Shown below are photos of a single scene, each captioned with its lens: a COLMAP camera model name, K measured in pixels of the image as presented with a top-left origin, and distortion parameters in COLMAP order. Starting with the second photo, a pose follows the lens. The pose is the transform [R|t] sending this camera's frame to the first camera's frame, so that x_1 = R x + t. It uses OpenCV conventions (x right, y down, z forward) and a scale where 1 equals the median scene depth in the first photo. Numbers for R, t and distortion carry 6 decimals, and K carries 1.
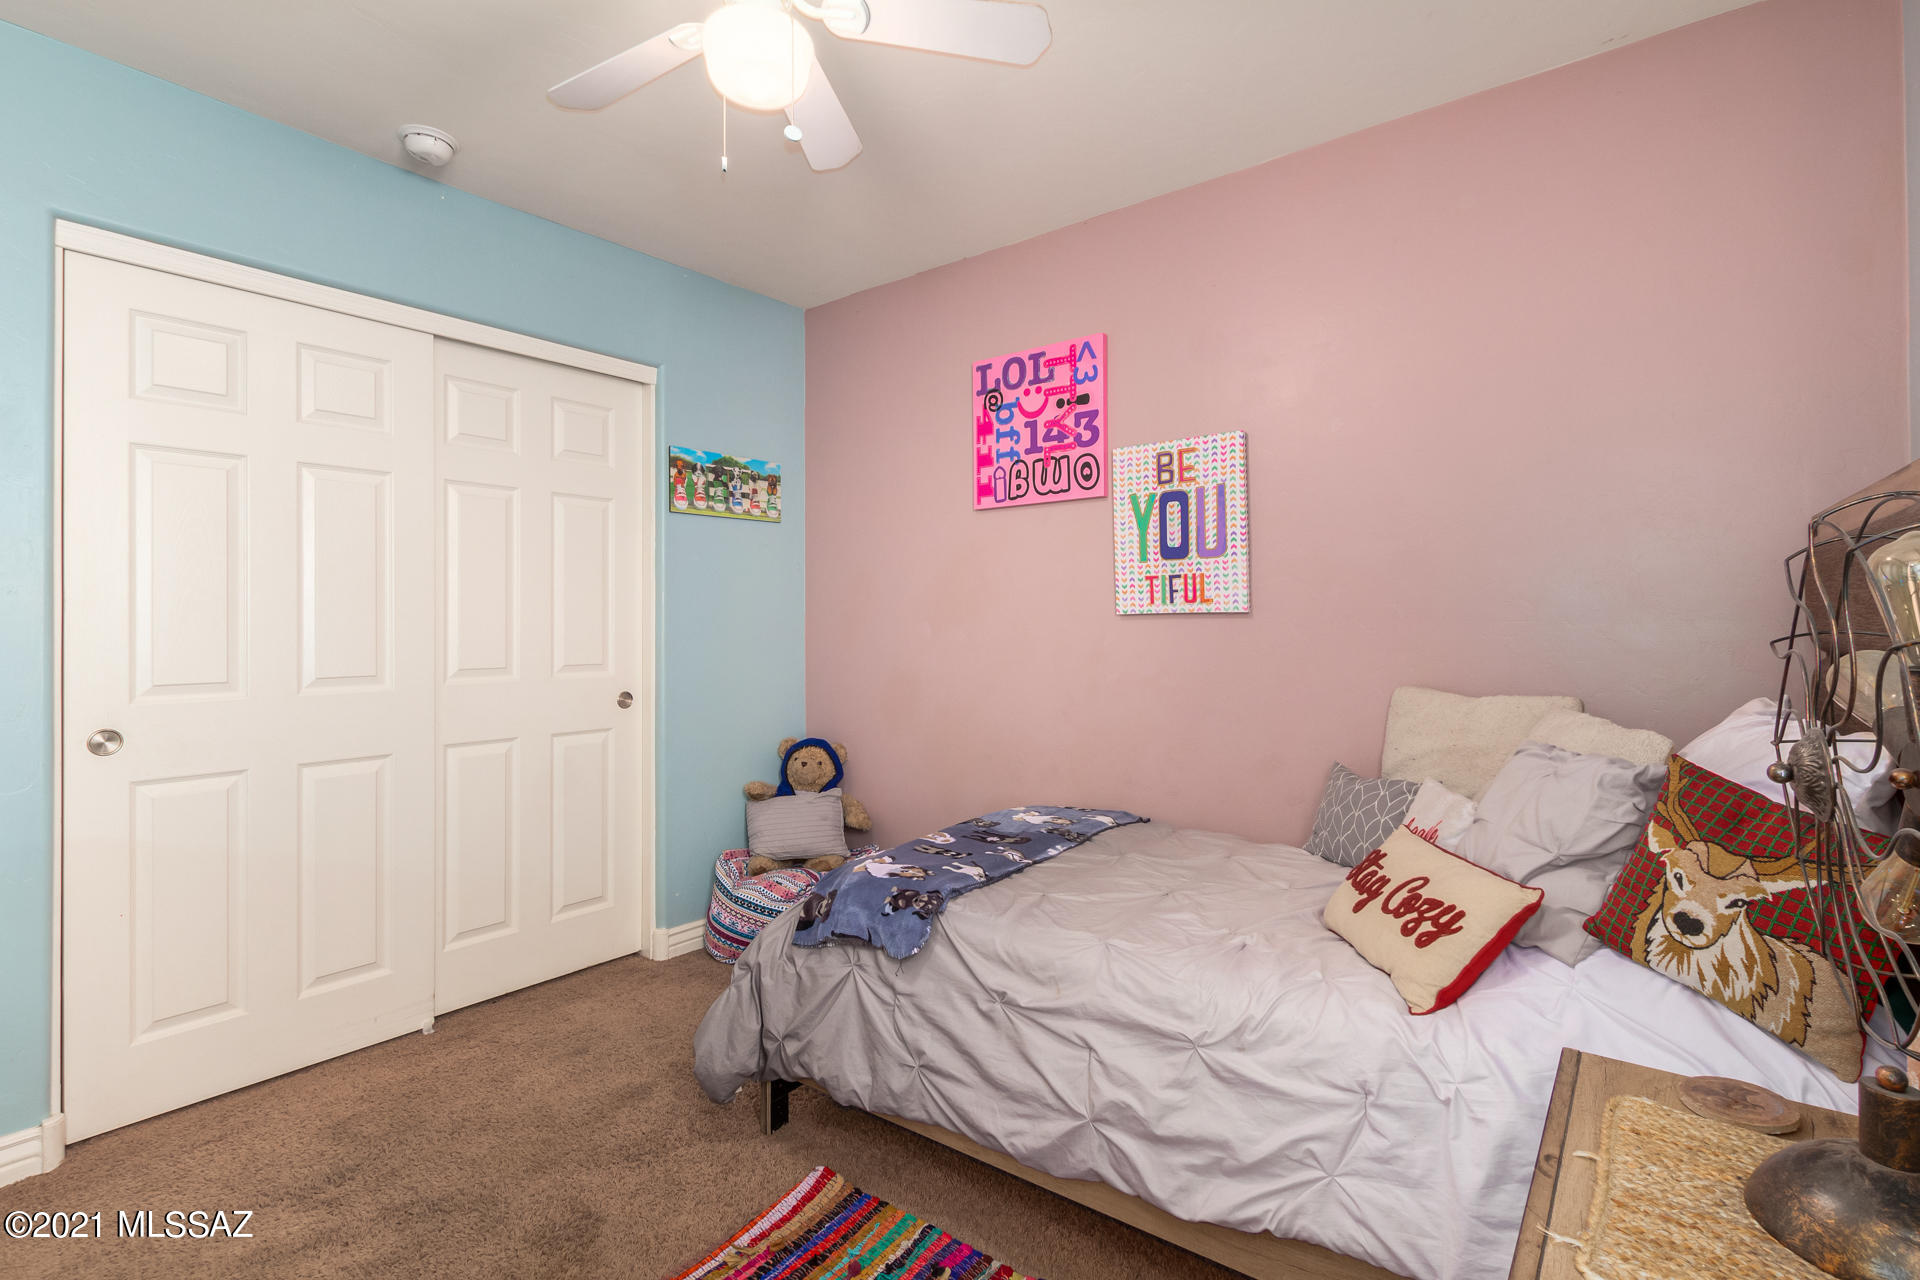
lens RADIAL K [[874.2, 0, 947.7], [0, 874.2, 624.3], [0, 0, 1]] dist [-0.001901, -0.000424]
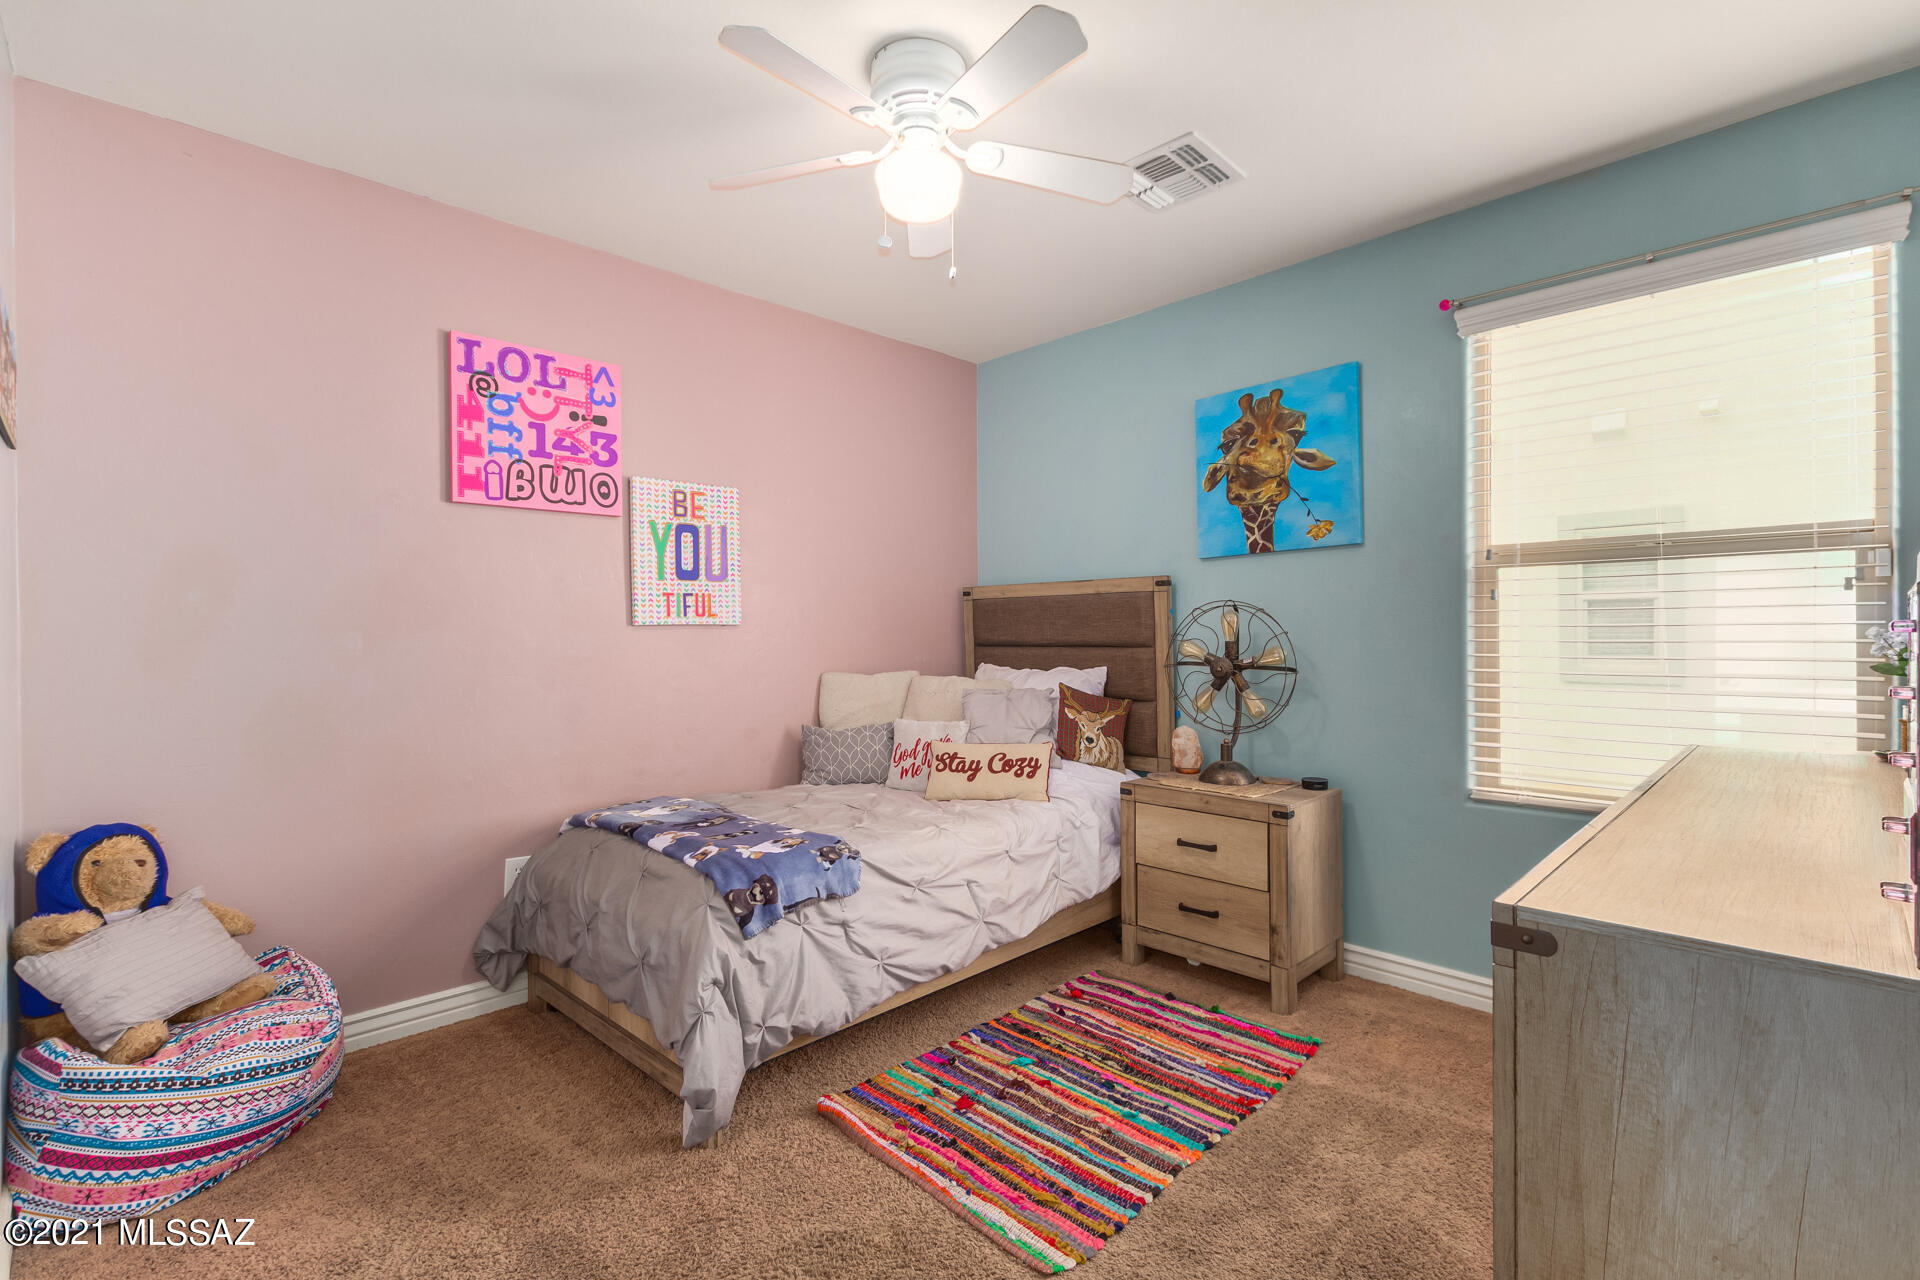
lens RADIAL K [[874.2, 0, 945.7], [0, 874.2, 640.9], [0, 0, 1]] dist [-0.001901, -0.000424]
pose [[0.153614, -0.005405, 0.988116, -0.814236], [0.003661, 0.999981, 0.004901, 0.004685], [-0.988124, 0.002865, 0.153631, 0.422060]]
